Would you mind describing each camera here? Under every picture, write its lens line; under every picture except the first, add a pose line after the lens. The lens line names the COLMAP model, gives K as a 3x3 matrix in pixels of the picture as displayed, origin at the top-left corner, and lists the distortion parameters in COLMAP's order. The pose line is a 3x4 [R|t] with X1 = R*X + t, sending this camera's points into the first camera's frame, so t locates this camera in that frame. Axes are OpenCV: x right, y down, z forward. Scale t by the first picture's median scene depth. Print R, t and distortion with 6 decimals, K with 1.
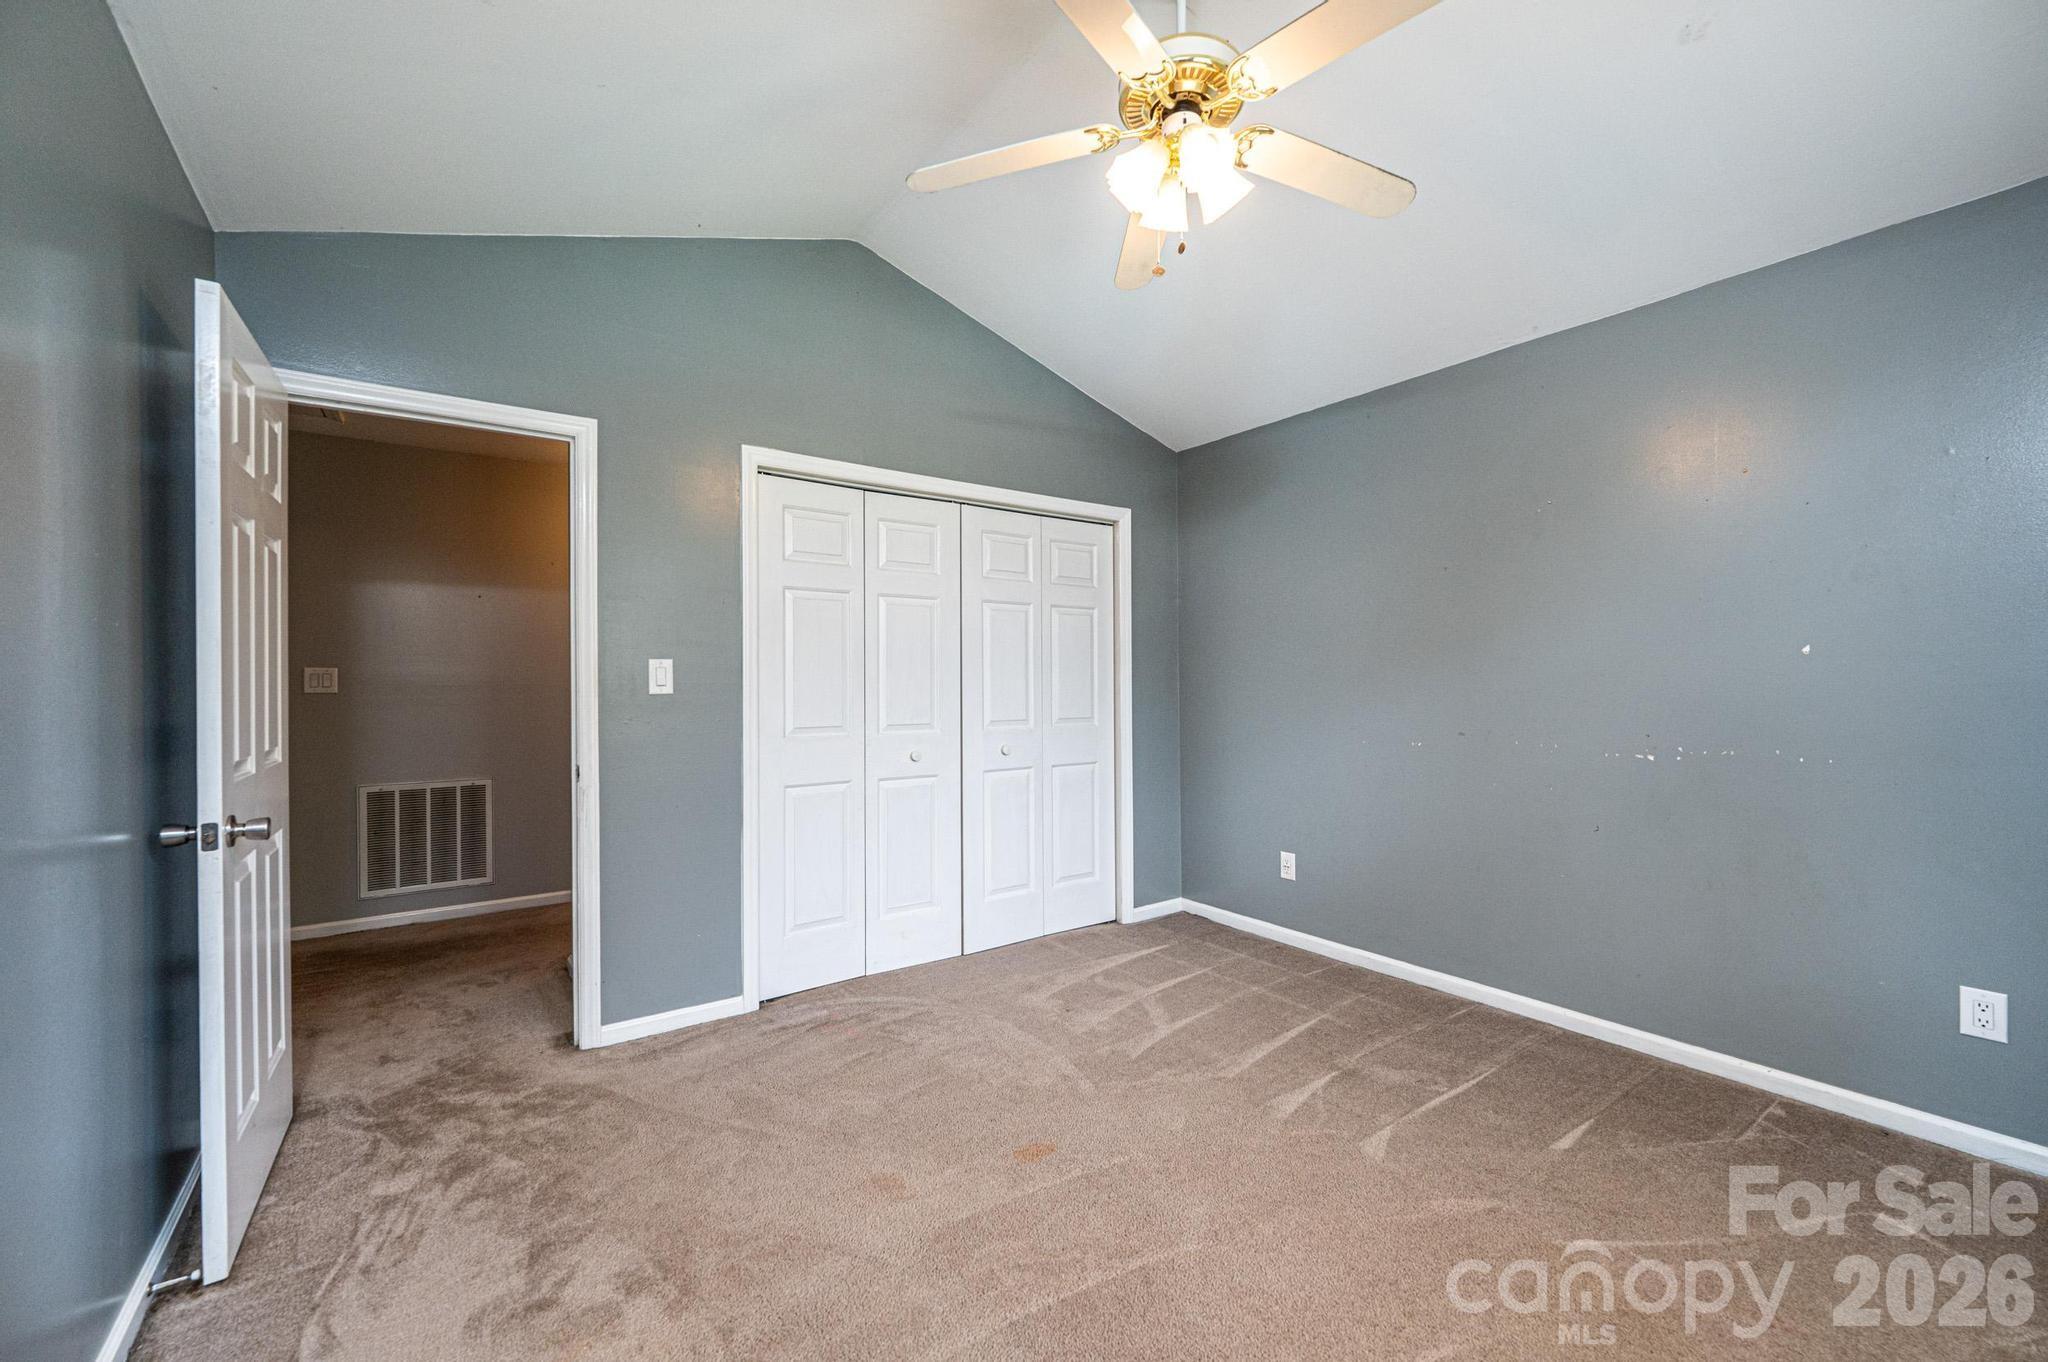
lens RADIAL K [[816.9, 0, 1024.4], [0, 816.9, 677.0], [0, 0, 1]] dist [-0.003858, 0.000040]
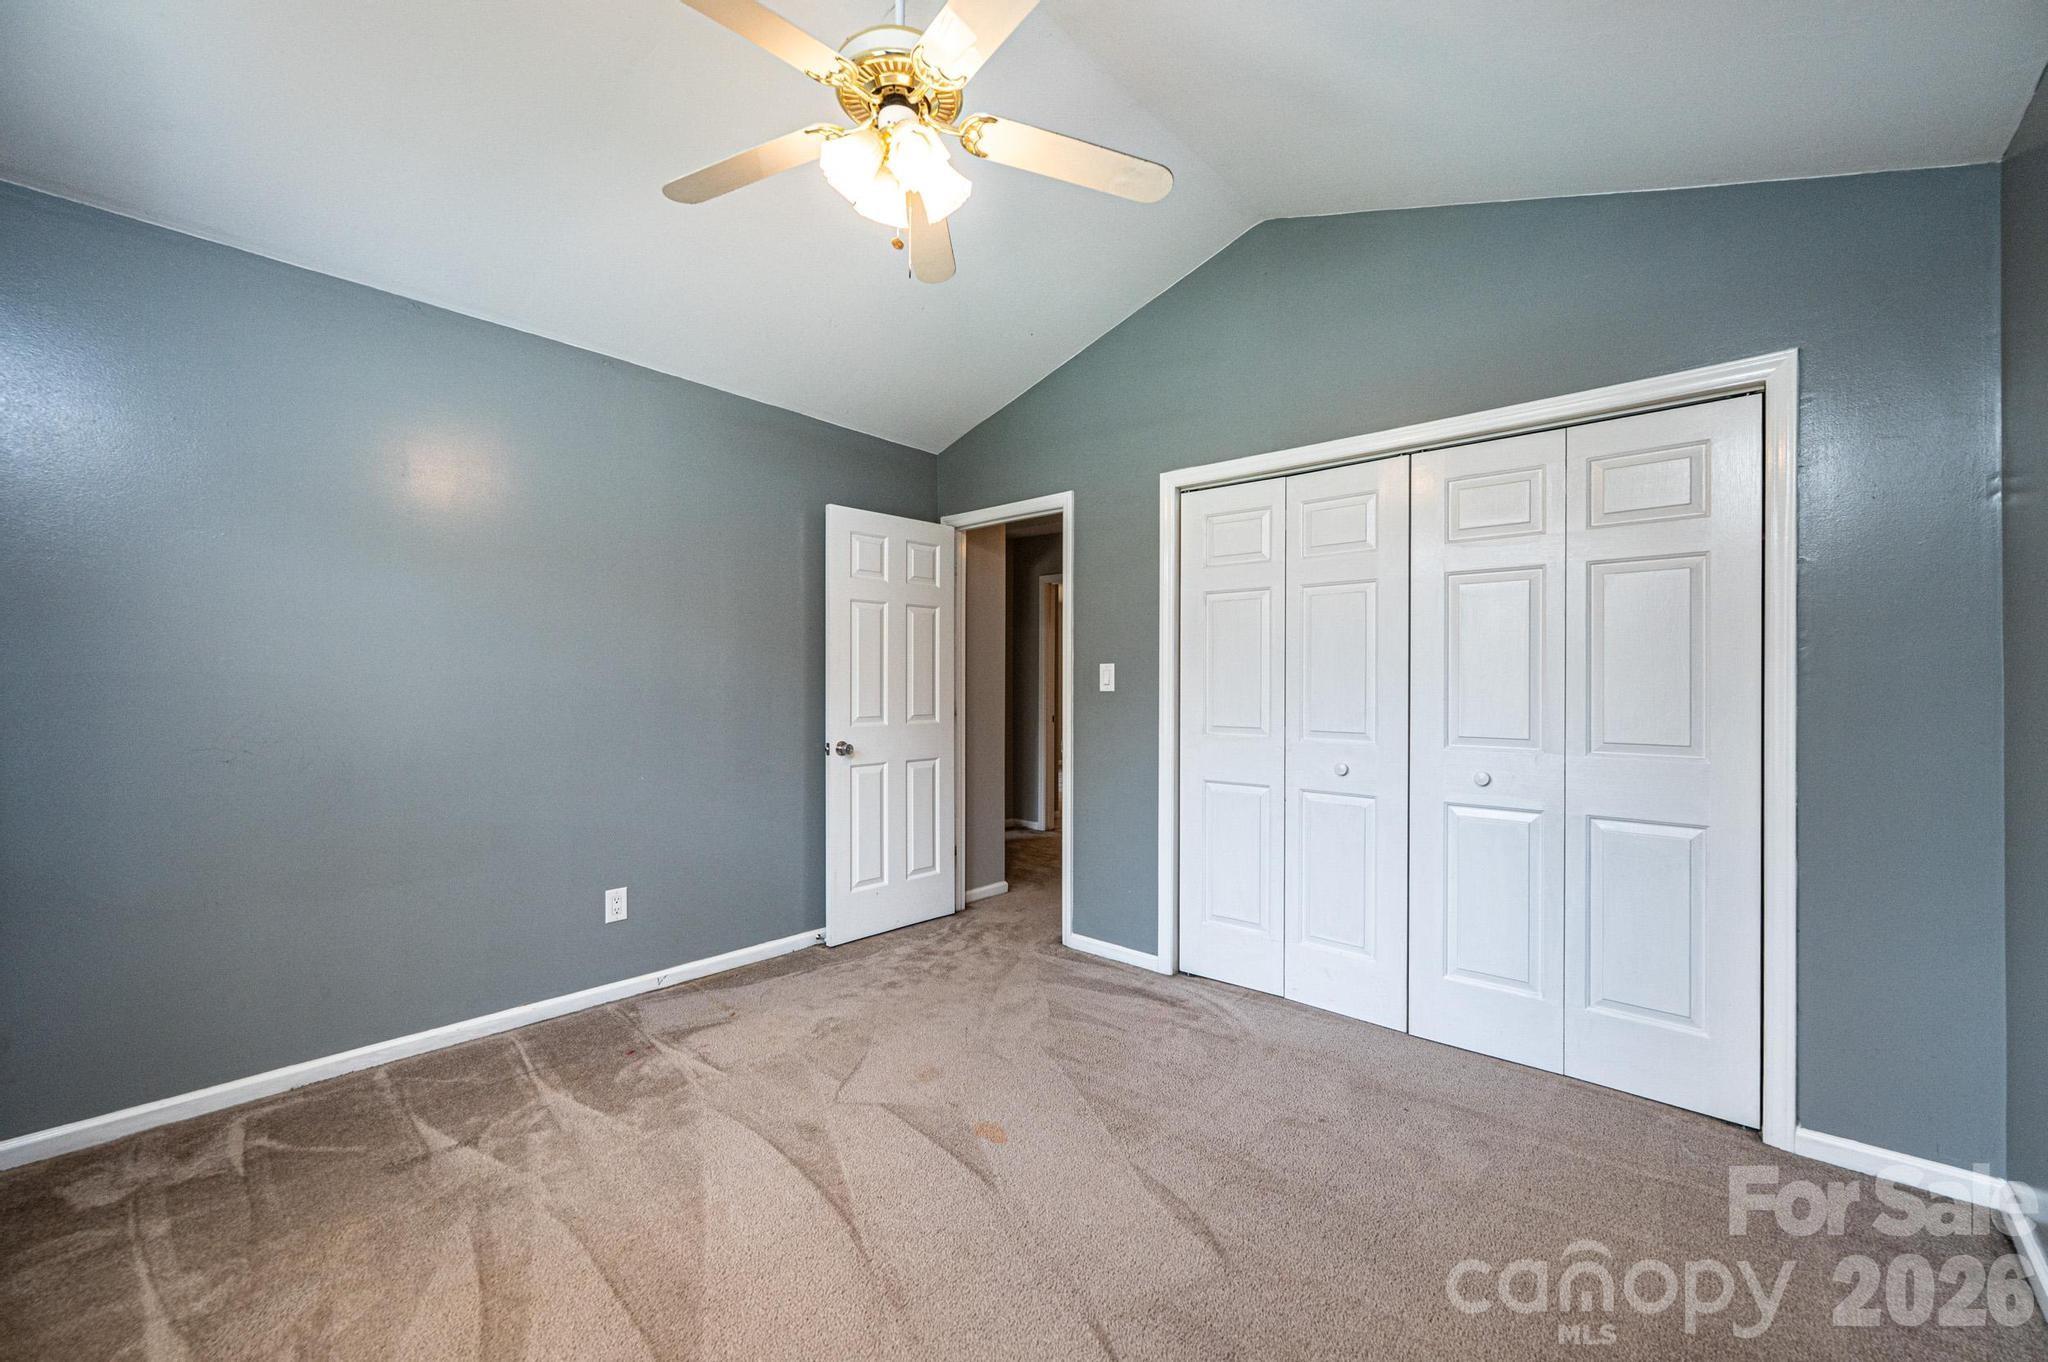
lens RADIAL K [[816.9, 0, 1017.7], [0, 816.9, 682.4], [0, 0, 1]] dist [-0.003858, 0.000040]
pose [[0.208355, 0.003182, -0.978048, 0.697903], [0.003011, 0.999988, 0.003895, 0.001238], [0.978049, -0.003756, 0.208343, 0.544688]]
